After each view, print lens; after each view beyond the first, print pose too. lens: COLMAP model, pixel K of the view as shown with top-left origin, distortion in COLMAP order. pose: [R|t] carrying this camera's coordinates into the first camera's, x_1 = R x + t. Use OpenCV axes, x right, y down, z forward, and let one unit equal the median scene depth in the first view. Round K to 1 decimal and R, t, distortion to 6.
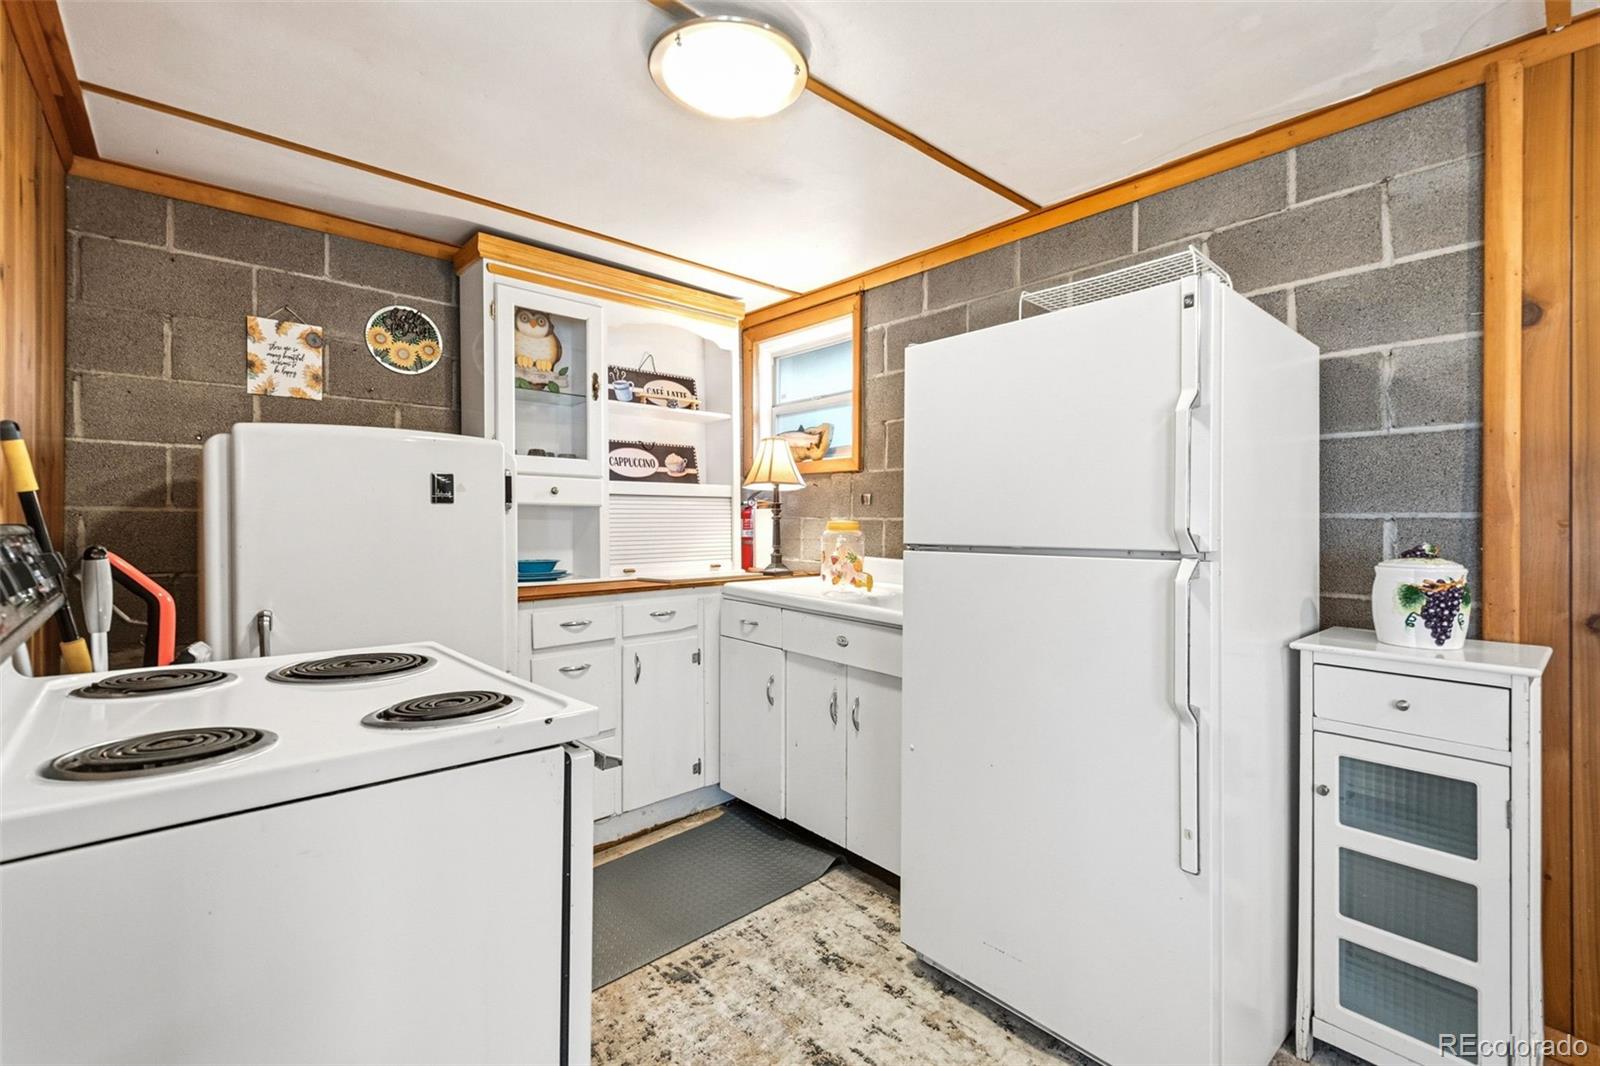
lens RADIAL K [[713.0, 0, 800.0], [0, 713.0, 533.0], [0, 0, 1]] dist [0.016720, -0.016213]
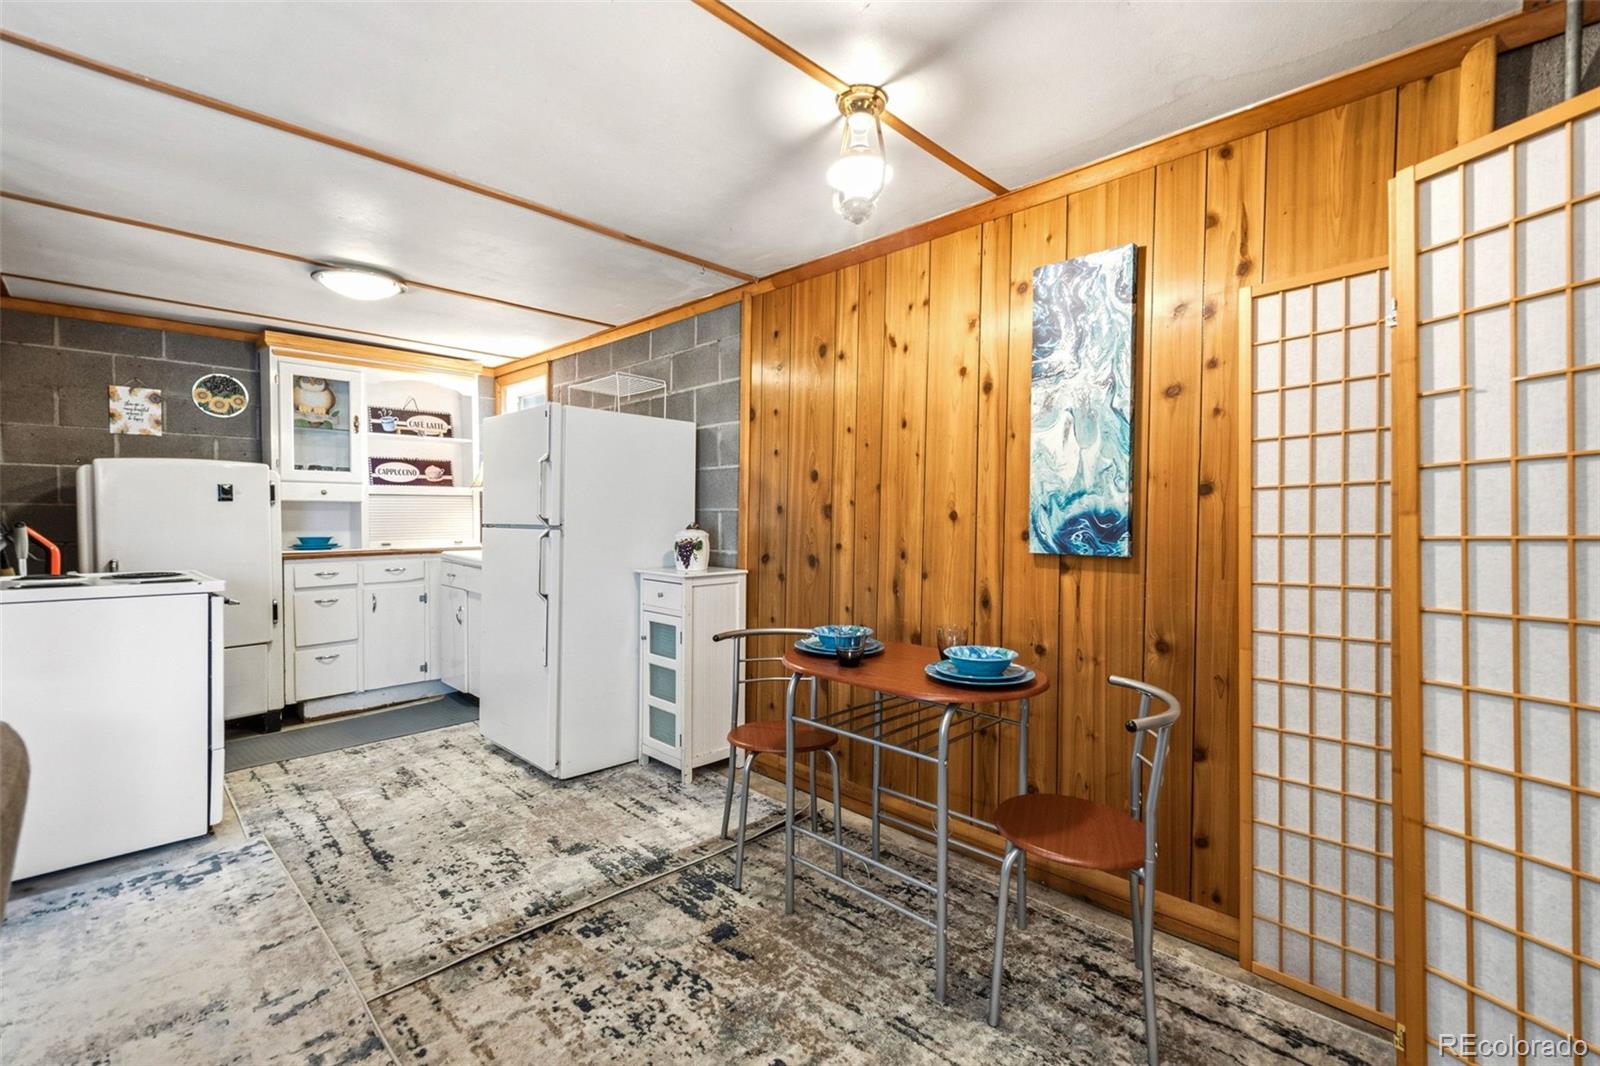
lens RADIAL K [[696.5, 0, 804.9], [0, 696.5, 537.3], [0, 0, 1]] dist [0.001382, -0.006477]
pose [[0.995813, -0.001998, 0.091388, 0.593297], [0.000290, 0.999825, 0.018698, 0.011846], [-0.091409, -0.018593, 0.995640, -0.647915]]
